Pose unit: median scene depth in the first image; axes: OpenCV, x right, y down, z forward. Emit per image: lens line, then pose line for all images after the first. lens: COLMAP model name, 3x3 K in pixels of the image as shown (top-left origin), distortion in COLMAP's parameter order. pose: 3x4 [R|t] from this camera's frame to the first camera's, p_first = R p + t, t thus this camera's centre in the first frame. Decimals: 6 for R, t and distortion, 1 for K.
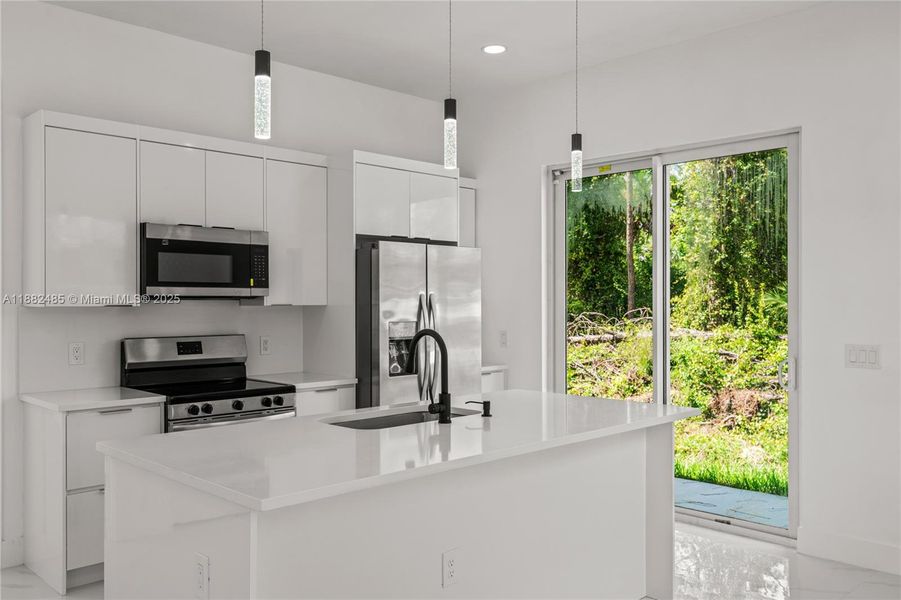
lens RADIAL K [[772.1, 0, 450.3], [0, 772.1, 299.6], [0, 0, 1]] dist [0.019321, 0.004937]
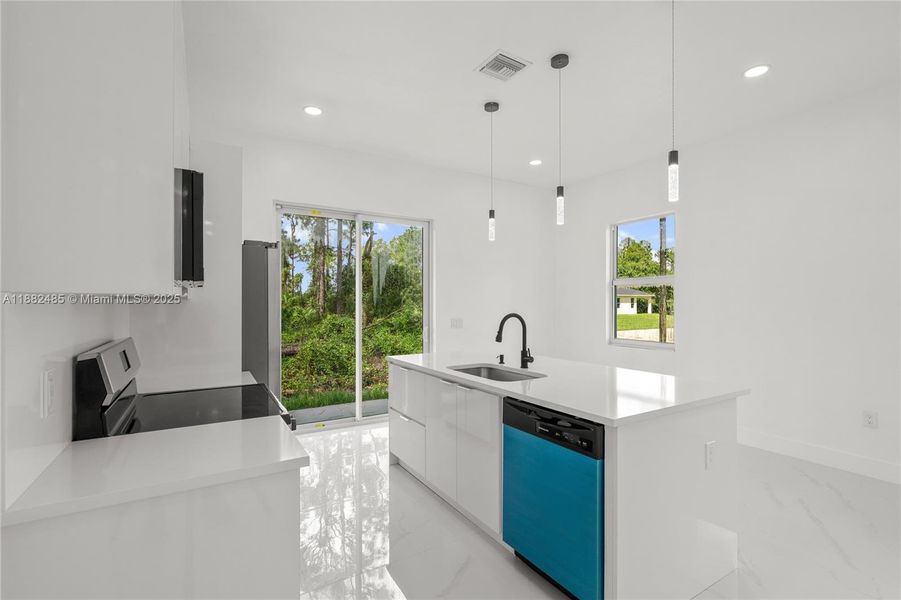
lens RADIAL K [[404.6, 0, 449.2], [0, 404.6, 304.6], [0, 0, 1]] dist [-0.001730, -0.000044]
pose [[0.236162, -0.001677, 0.971712, -0.672269], [-0.003131, 0.999992, 0.002487, 0.011786], [-0.971709, -0.003630, 0.236155, 0.726943]]
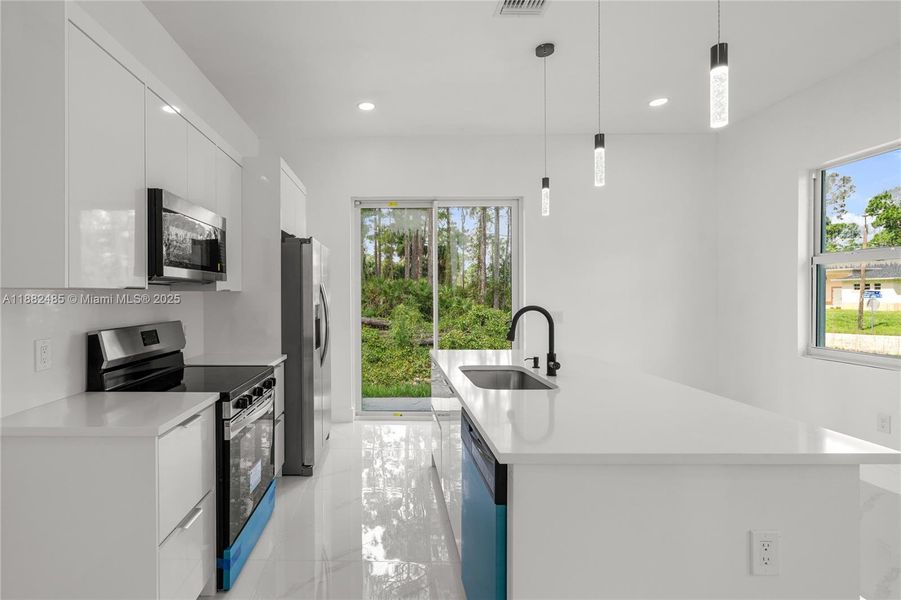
lens RADIAL K [[437.8, 0, 449.8], [0, 437.8, 296.6], [0, 0, 1]] dist [0.000436, 0.000430]
pose [[0.709913, -0.004737, 0.704274, -0.440680], [0.000119, 0.999978, 0.006605, 0.011642], [-0.704290, -0.004605, 0.709898, 0.392693]]
